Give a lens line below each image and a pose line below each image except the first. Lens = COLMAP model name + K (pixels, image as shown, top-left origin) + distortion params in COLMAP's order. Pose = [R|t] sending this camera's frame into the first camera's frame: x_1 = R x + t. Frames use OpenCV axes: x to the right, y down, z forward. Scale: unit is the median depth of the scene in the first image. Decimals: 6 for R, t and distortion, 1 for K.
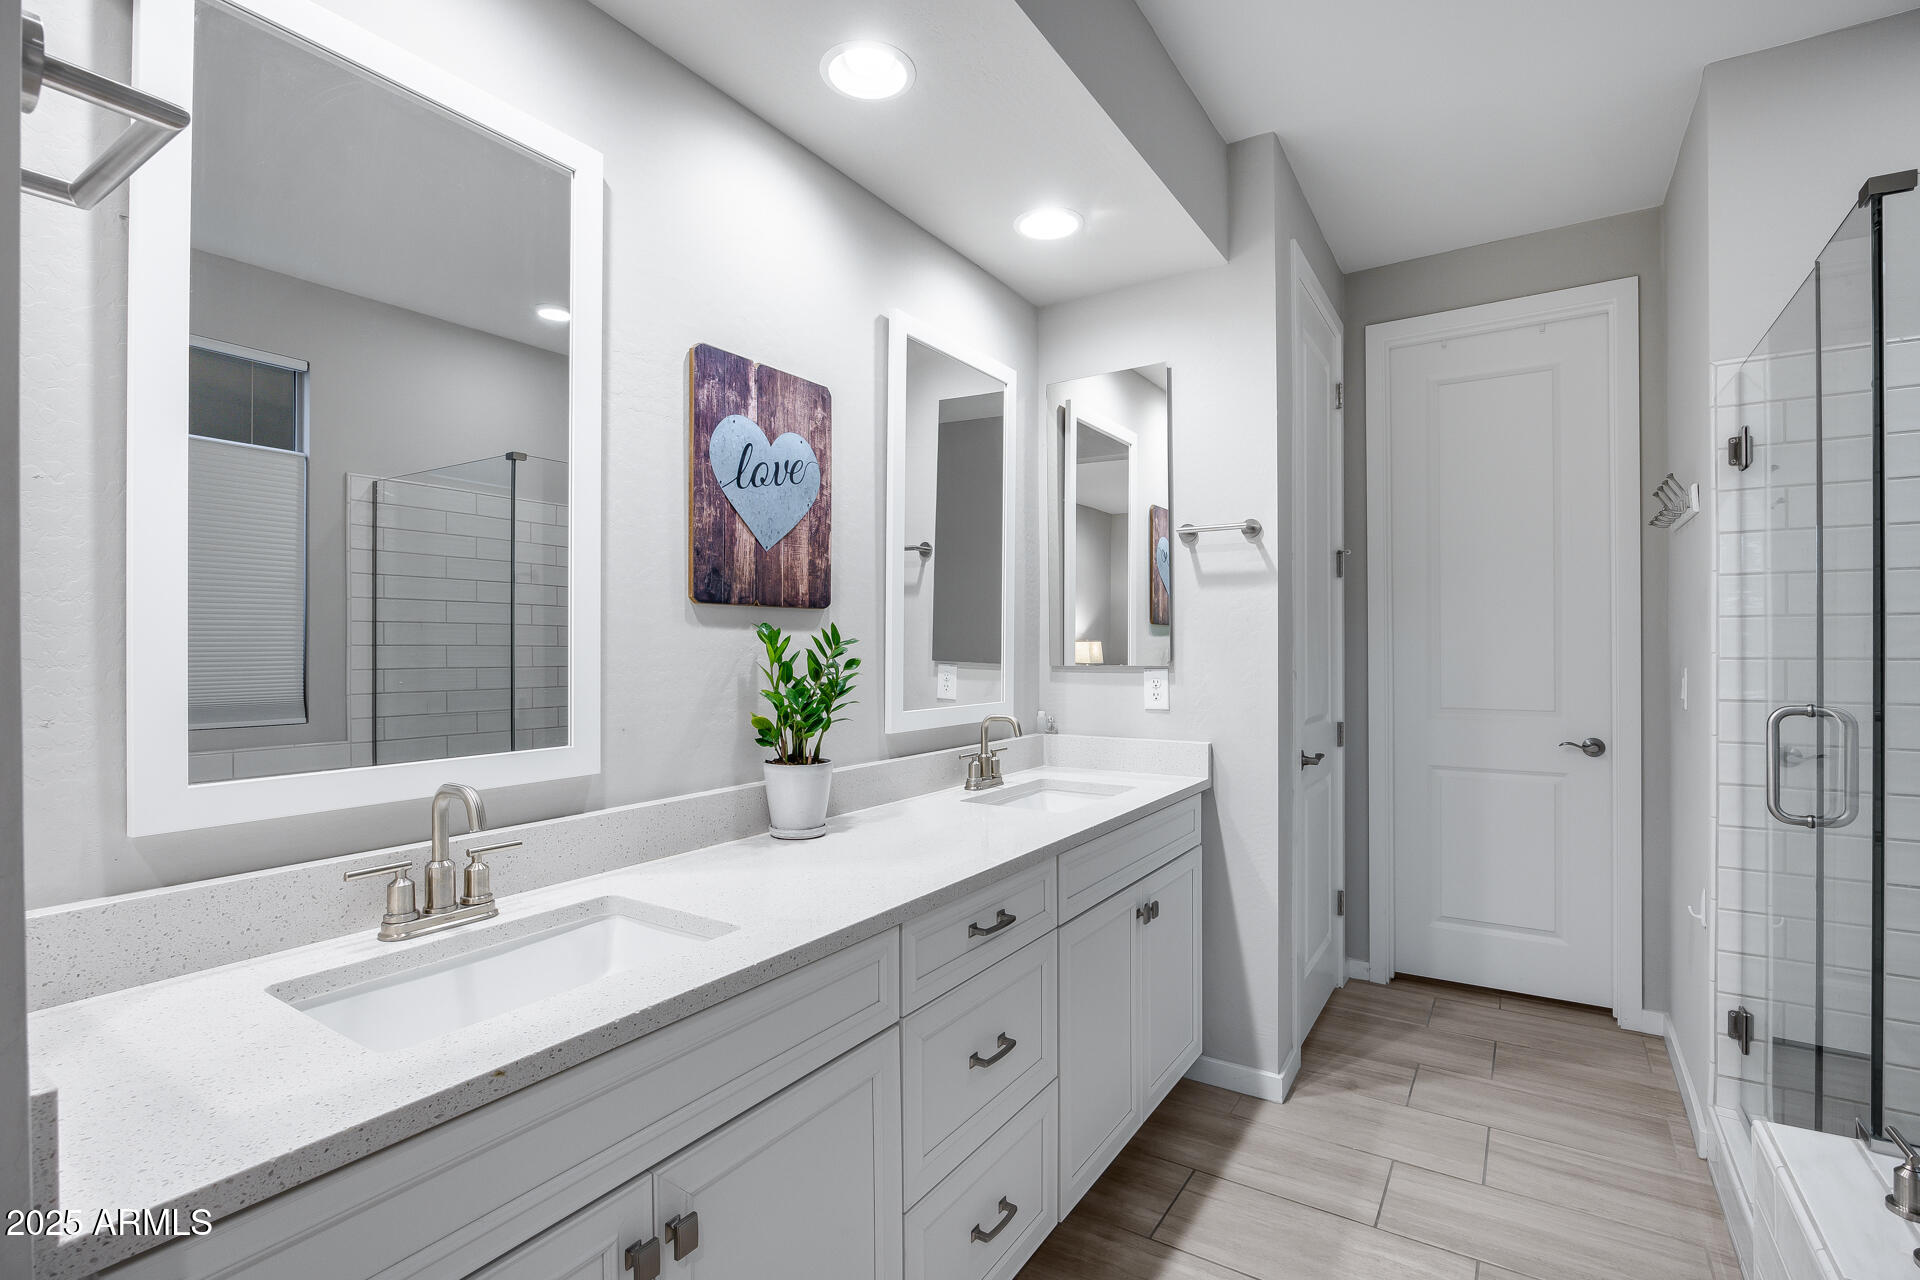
lens RADIAL K [[871.7, 0, 973.7], [0, 871.7, 645.8], [0, 0, 1]] dist [-0.009633, 0.000428]
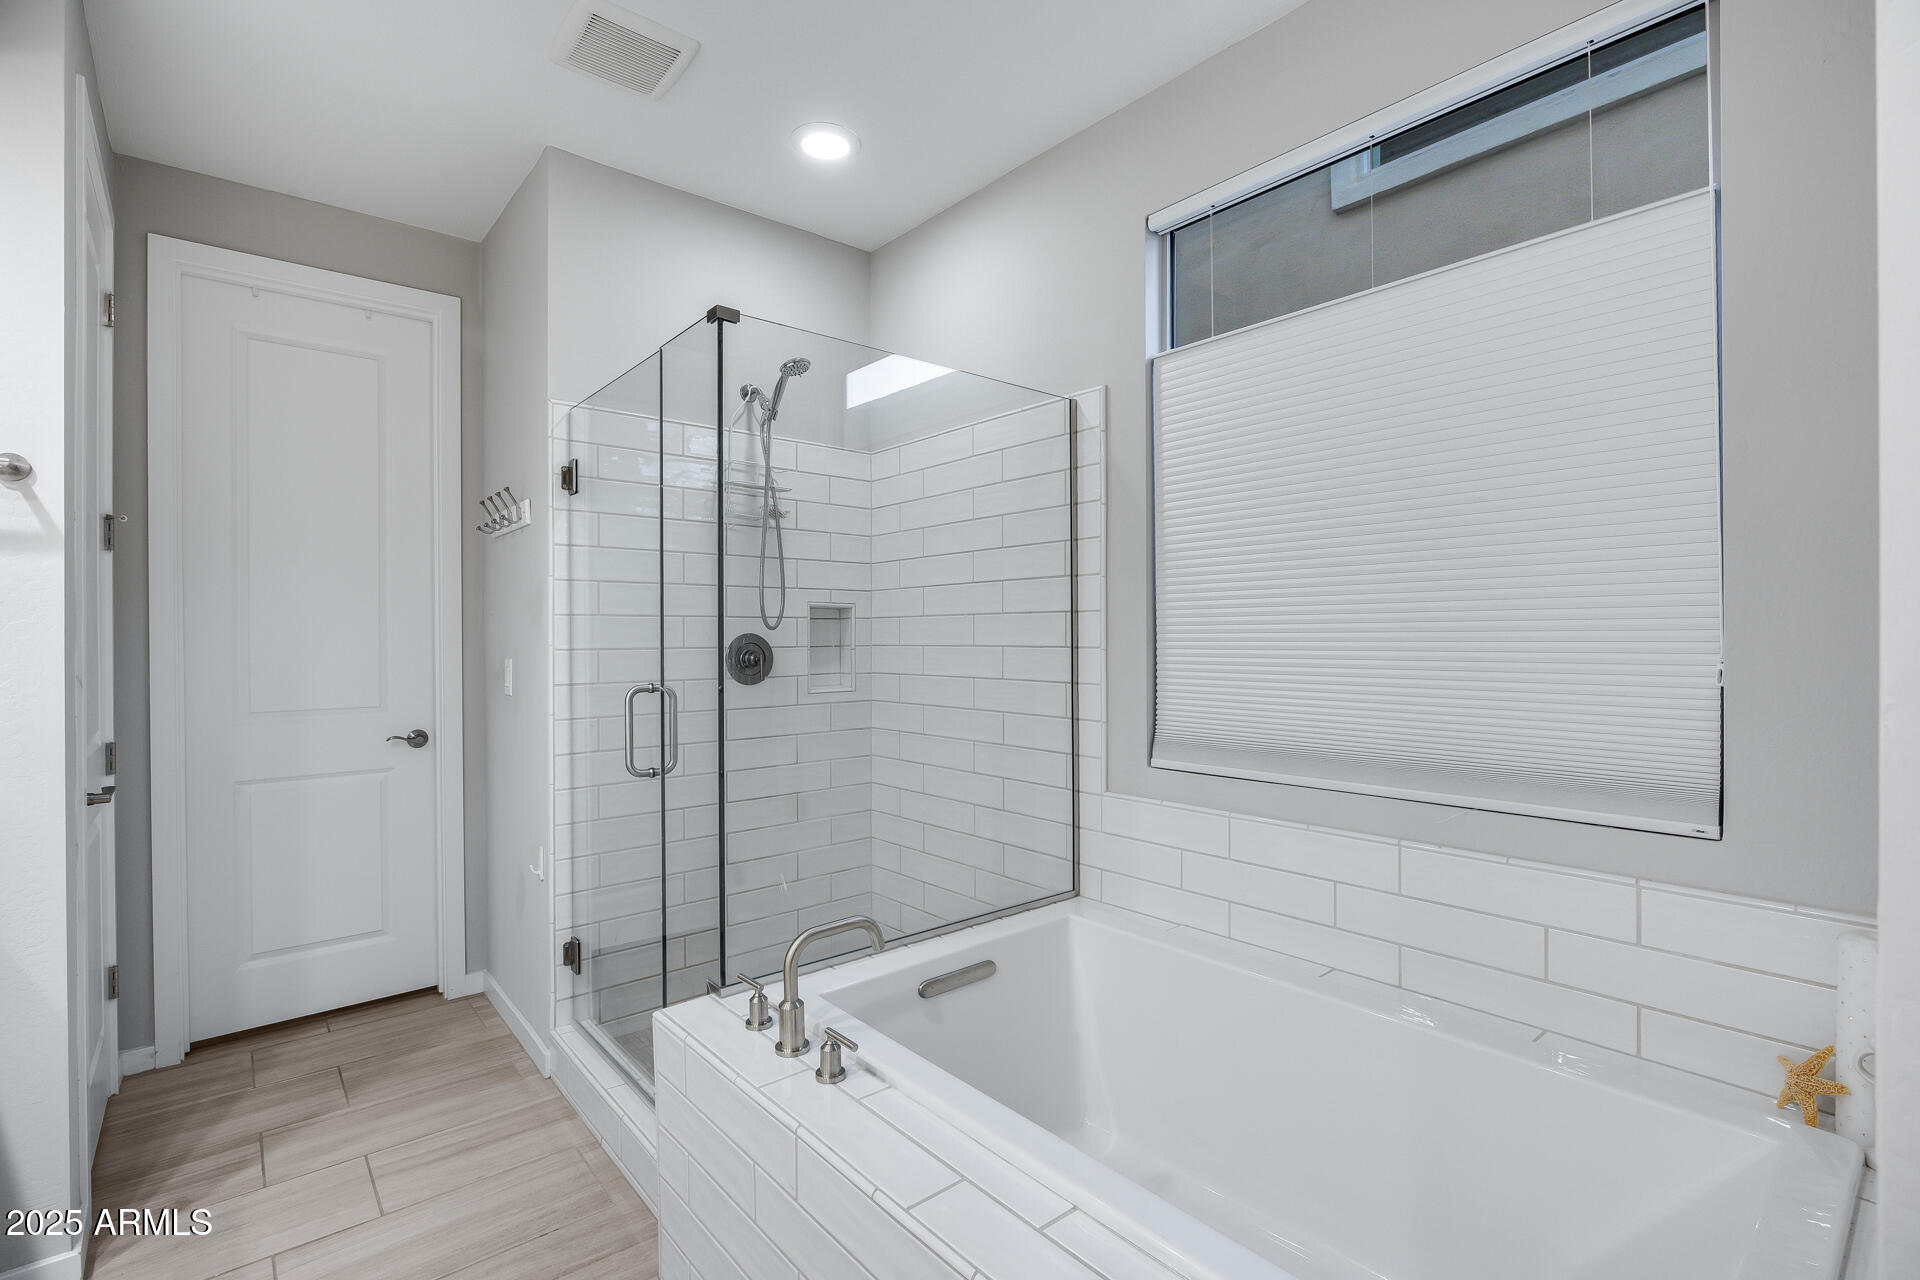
lens RADIAL K [[871.7, 0, 952.9], [0, 871.7, 634.9], [0, 0, 1]] dist [-0.009633, 0.000428]
pose [[0.299167, 0.001795, 0.954199, -0.093588], [0.005022, 0.999981, -0.003455, 0.000819], [-0.954188, 0.005826, 0.299152, 0.099809]]
